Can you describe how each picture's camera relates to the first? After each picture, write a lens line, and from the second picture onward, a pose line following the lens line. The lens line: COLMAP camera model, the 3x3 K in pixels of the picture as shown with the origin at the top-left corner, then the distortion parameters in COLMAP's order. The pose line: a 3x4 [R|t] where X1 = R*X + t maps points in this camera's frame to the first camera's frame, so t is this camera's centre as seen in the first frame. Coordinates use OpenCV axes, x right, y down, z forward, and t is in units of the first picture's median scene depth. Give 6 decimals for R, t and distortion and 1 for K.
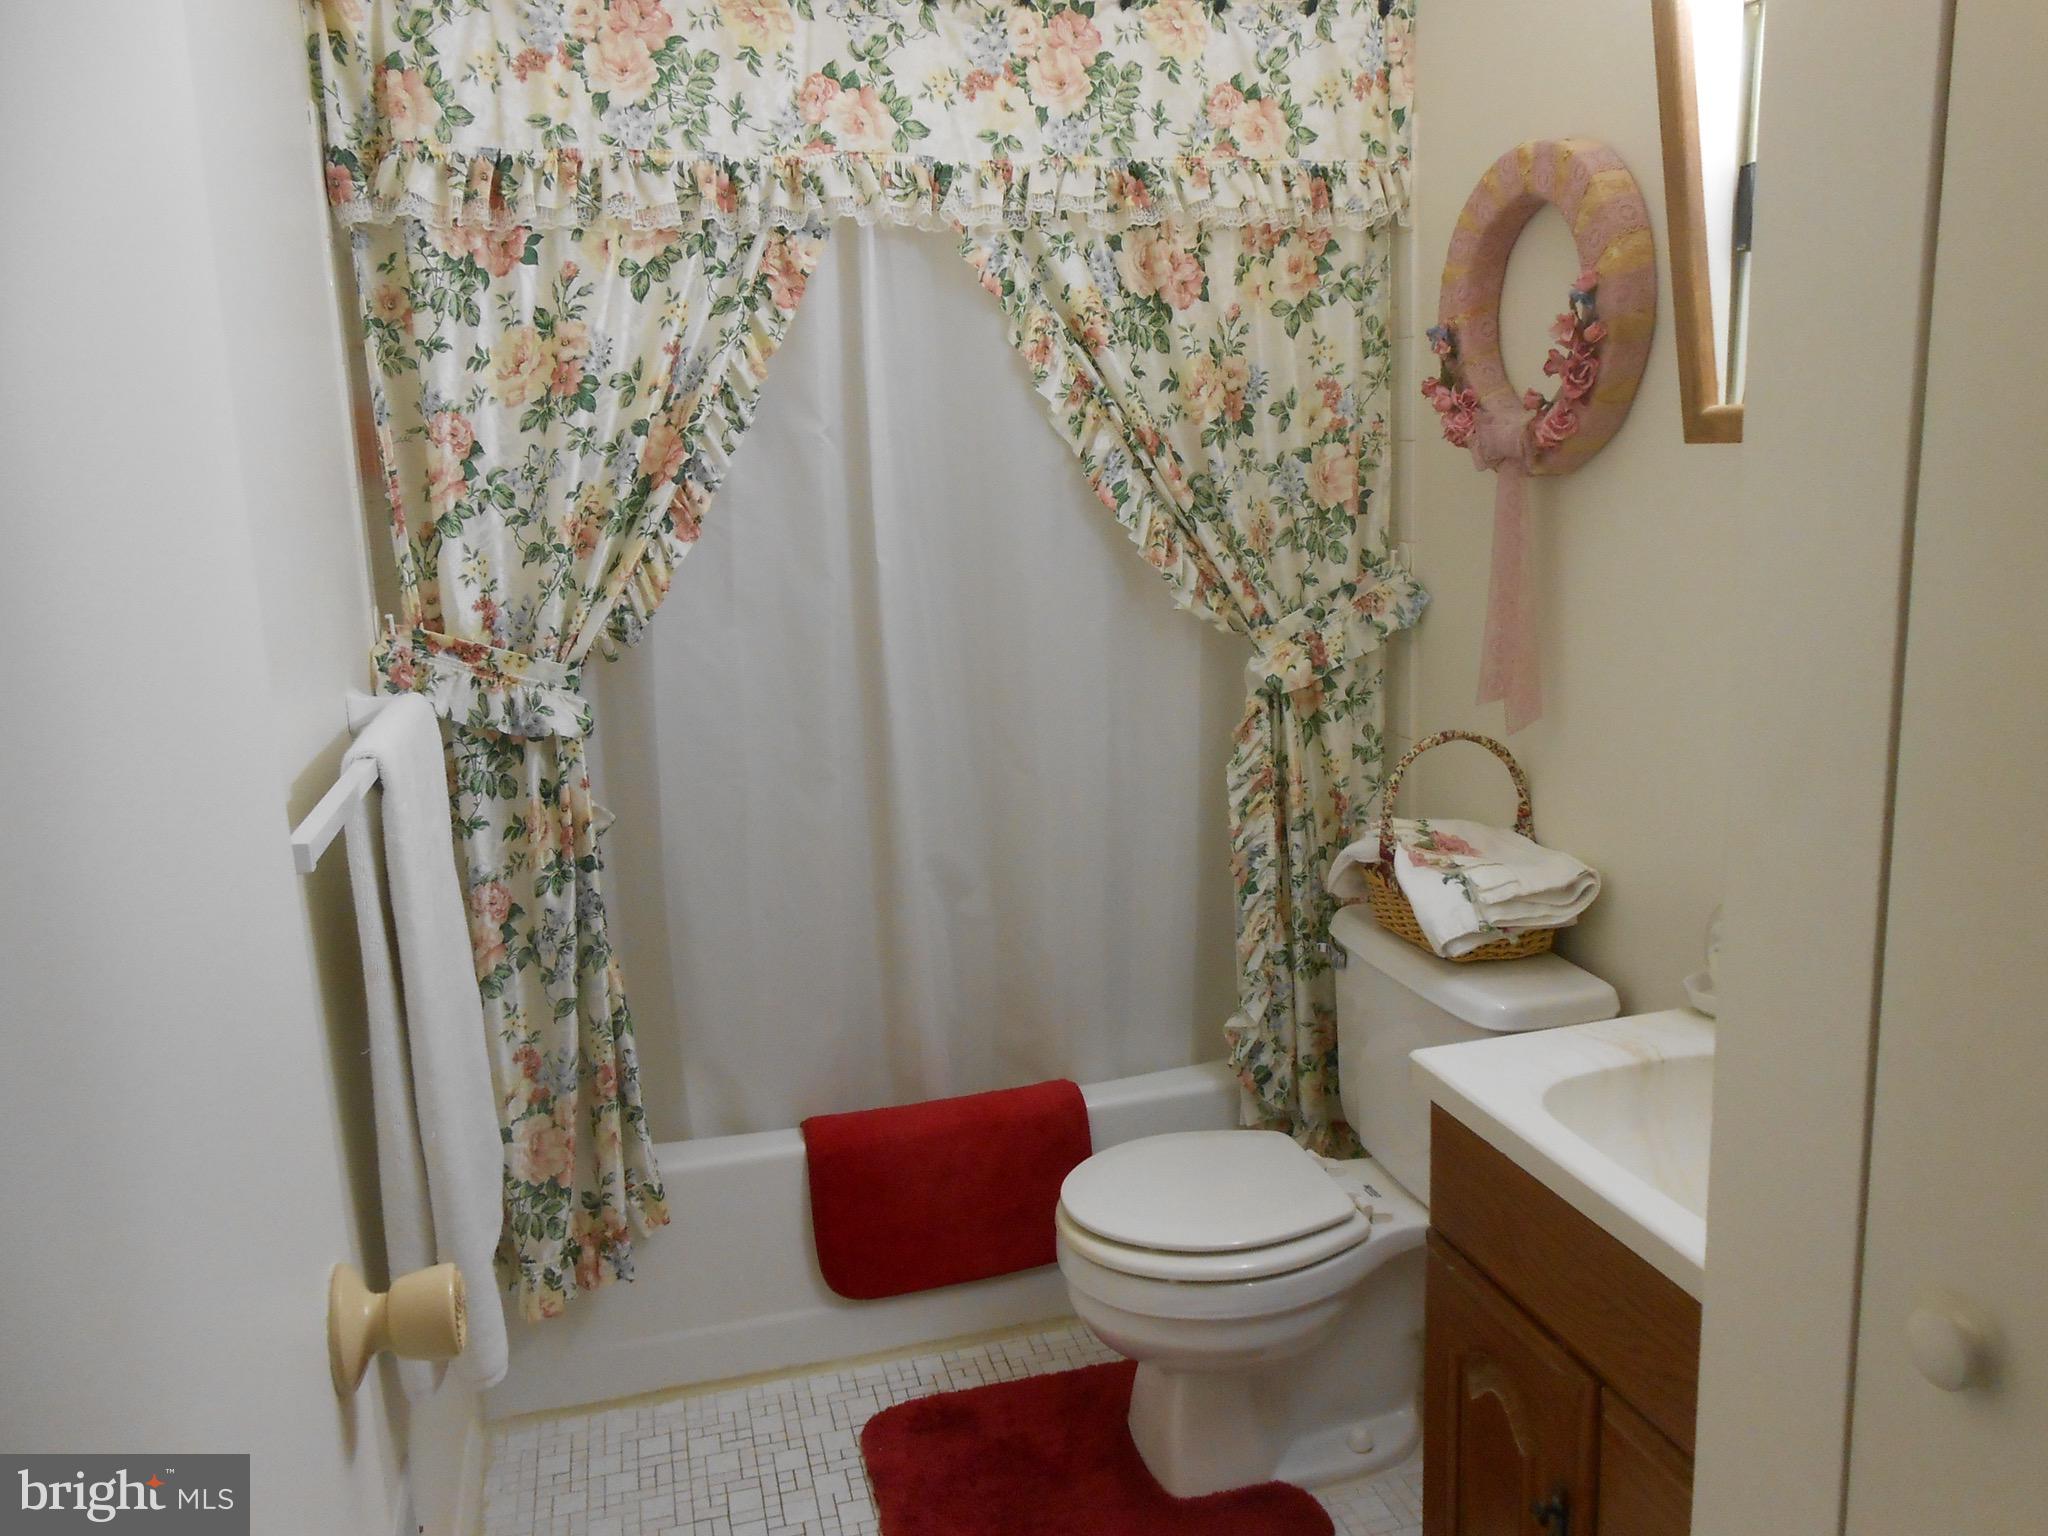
lens RADIAL K [[1574.2, 0, 1037.5], [0, 1574.2, 757.1], [0, 0, 1]] dist [-0.059996, 0.084298]
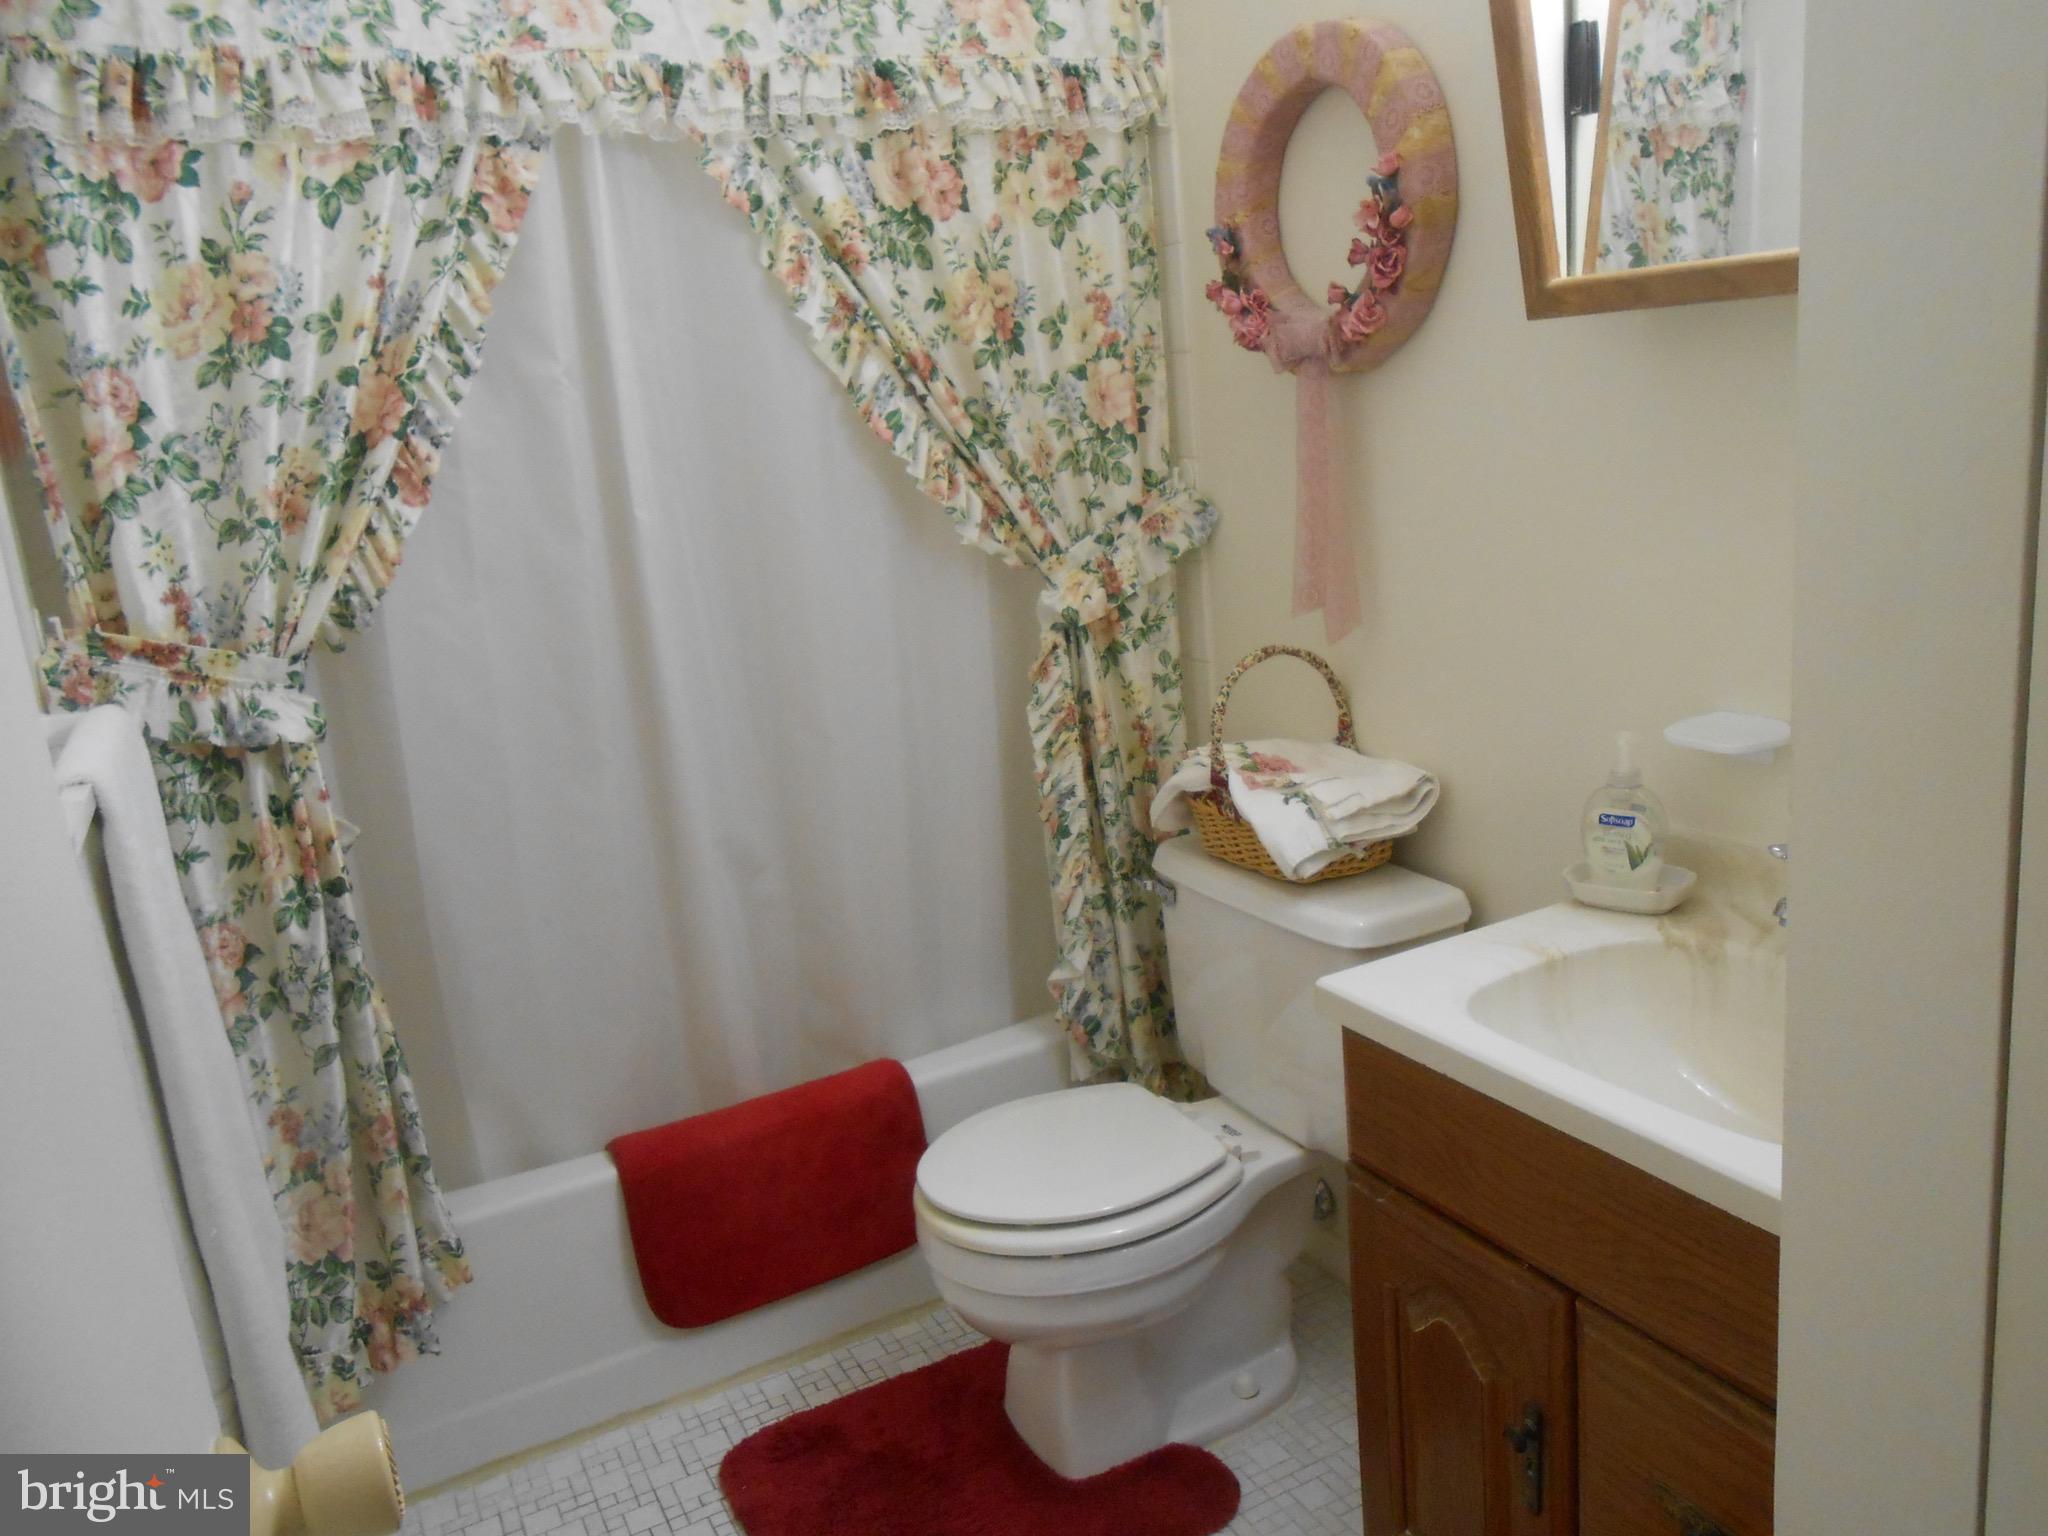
lens RADIAL K [[1574.2, 0, 1037.5], [0, 1574.2, 757.1], [0, 0, 1]] dist [-0.059996, 0.084298]
pose [[0.975164, -0.100446, 0.197399, -0.071665], [0.095637, 0.994843, 0.033770, 0.004510], [-0.199773, -0.014052, 0.979741, 0.079876]]
